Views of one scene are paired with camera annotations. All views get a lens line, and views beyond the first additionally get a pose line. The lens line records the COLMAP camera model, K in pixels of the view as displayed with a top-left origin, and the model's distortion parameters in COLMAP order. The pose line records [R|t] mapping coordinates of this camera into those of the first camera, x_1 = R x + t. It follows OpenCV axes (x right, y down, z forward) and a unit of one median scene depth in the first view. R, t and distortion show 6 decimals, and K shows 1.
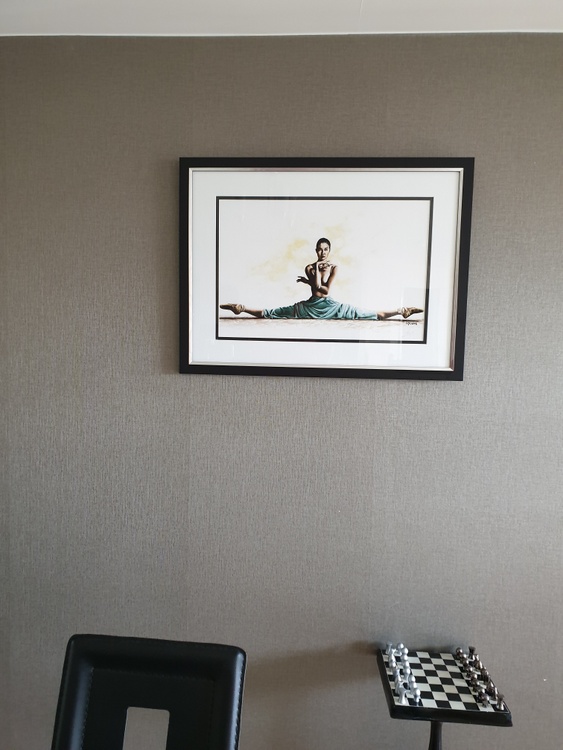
lens RADIAL K [[573.8, 0, 280.6], [0, 573.8, 384.5], [0, 0, 1]] dist [0.057765, -0.056817]
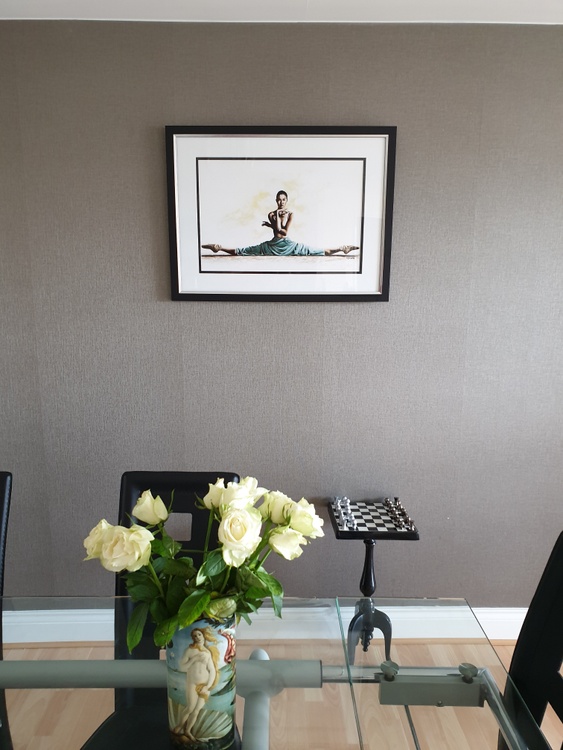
lens RADIAL K [[573.8, 0, 278.7], [0, 573.8, 378.7], [0, 0, 1]] dist [0.057765, -0.056817]
pose [[0.997688, -0.030364, 0.060808, -0.022384], [0.023577, 0.993720, 0.109387, 0.018975], [-0.063747, -0.107700, 0.992138, -0.306099]]
